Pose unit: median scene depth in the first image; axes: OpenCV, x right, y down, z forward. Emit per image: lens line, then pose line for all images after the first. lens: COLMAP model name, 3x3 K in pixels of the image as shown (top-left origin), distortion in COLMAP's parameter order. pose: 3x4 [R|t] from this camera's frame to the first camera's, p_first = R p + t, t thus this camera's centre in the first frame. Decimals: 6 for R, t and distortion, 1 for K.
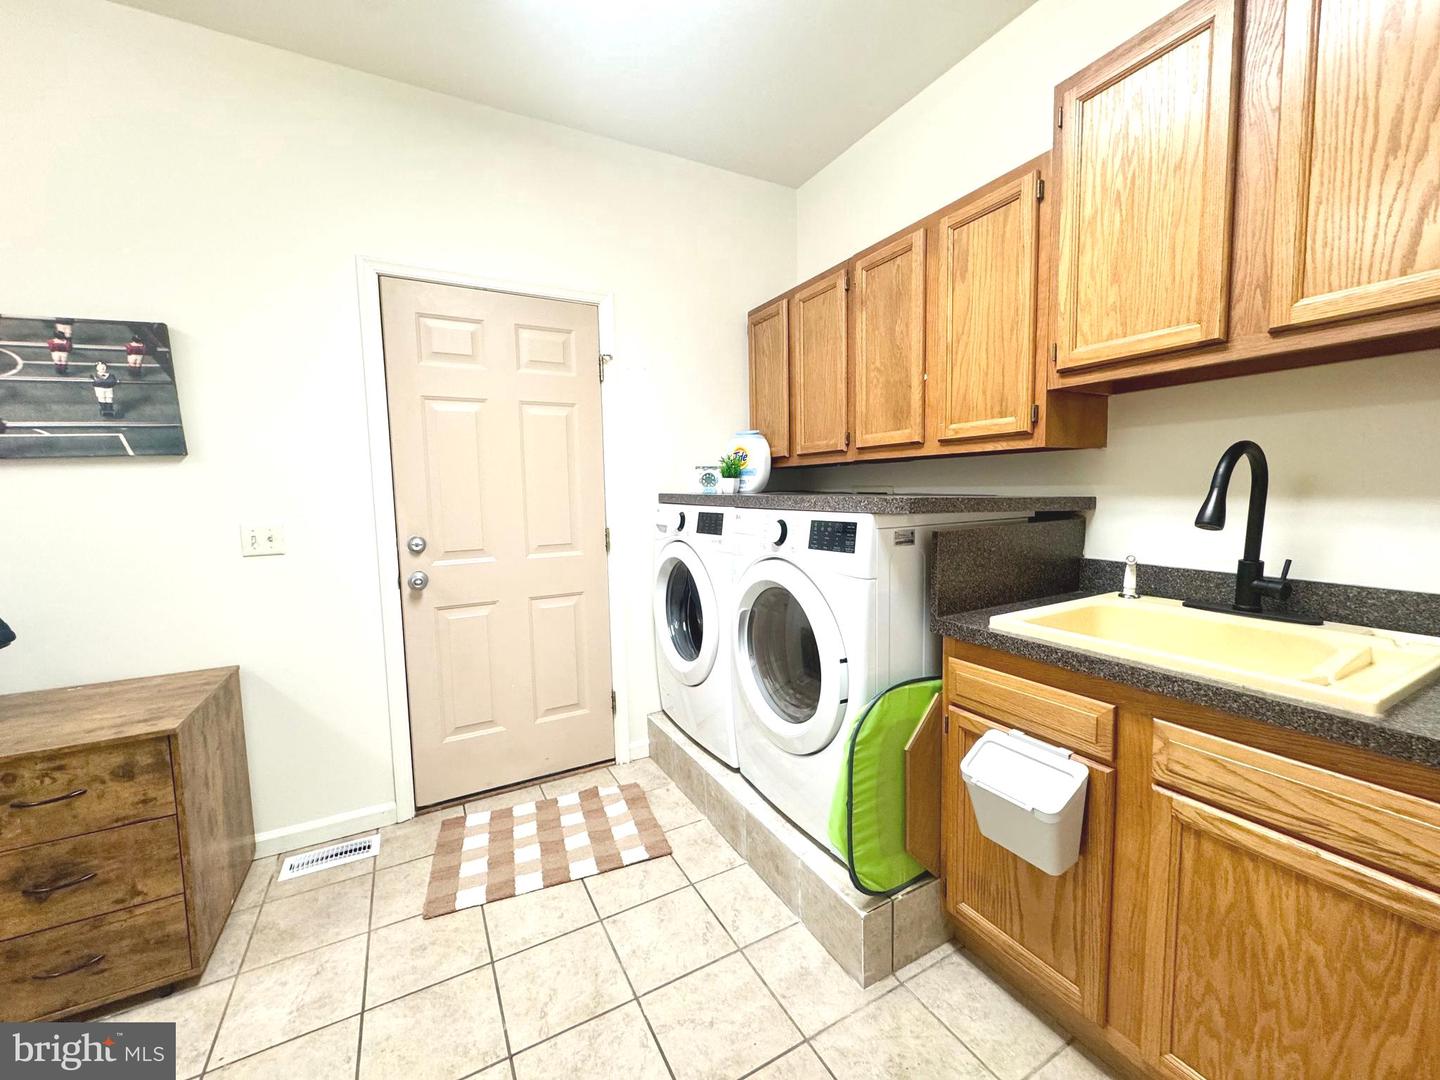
lens RADIAL K [[576.5, 0, 718.7], [0, 576.5, 536.4], [0, 0, 1]] dist [-0.001864, -0.000211]
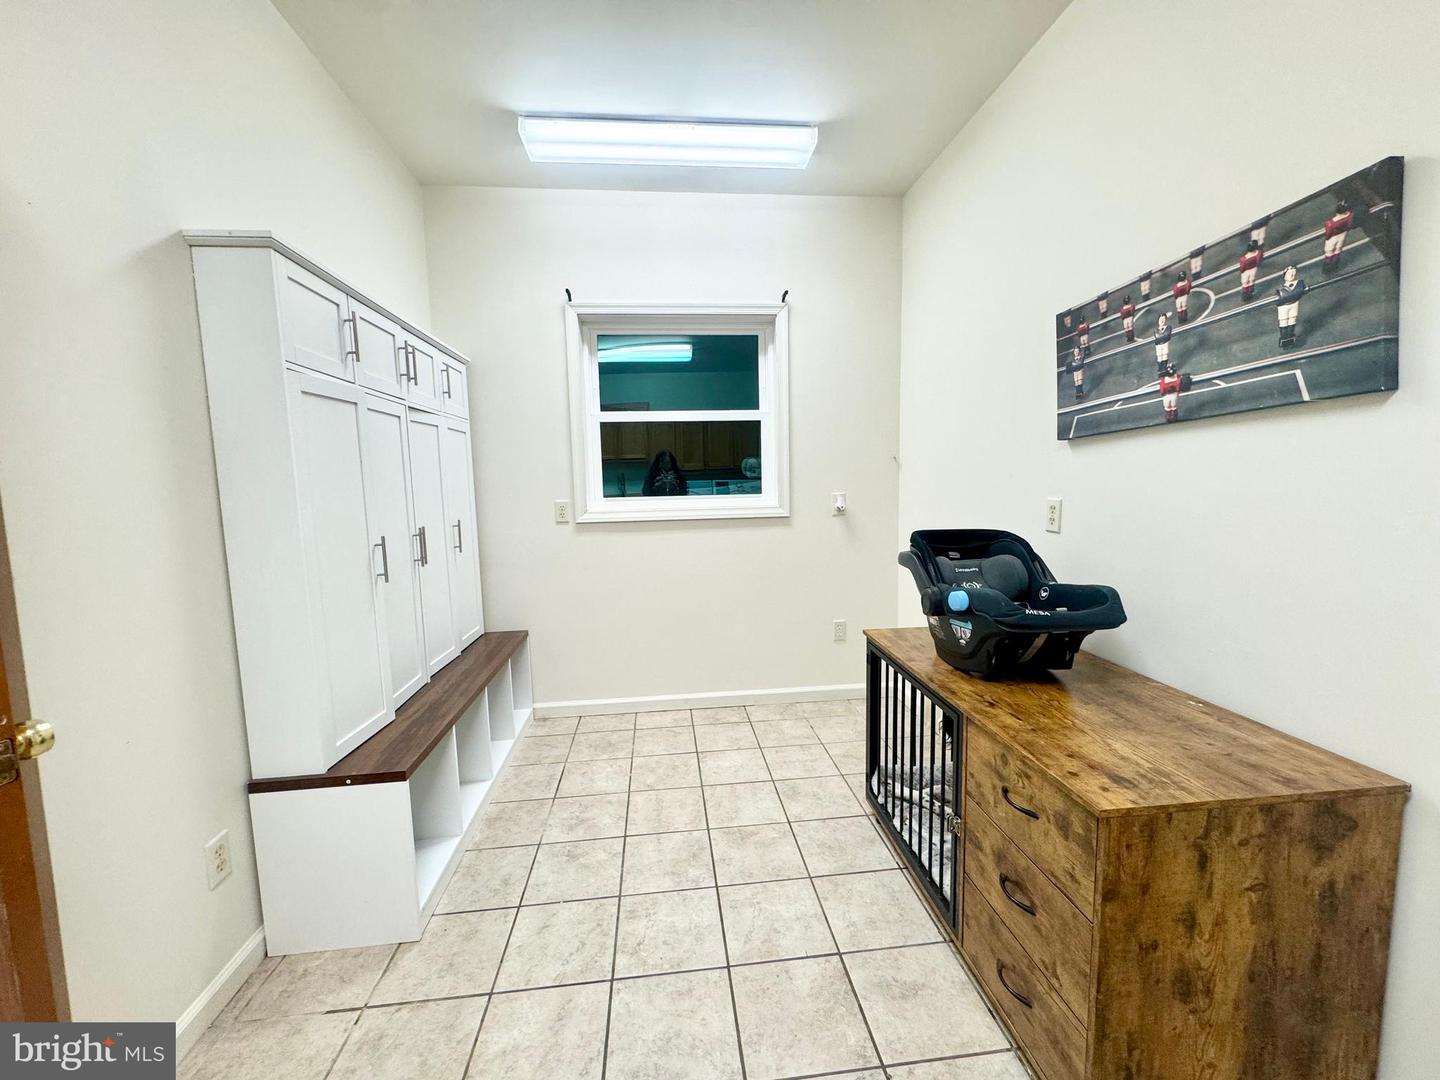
lens RADIAL K [[576.5, 0, 720.6], [0, 576.5, 538.0], [0, 0, 1]] dist [-0.001864, -0.000211]
pose [[-0.381629, 0.123529, -0.916024, -0.153211], [-0.046168, 0.987245, 0.152368, -0.057808], [0.923162, 0.100439, -0.371058, 0.666608]]
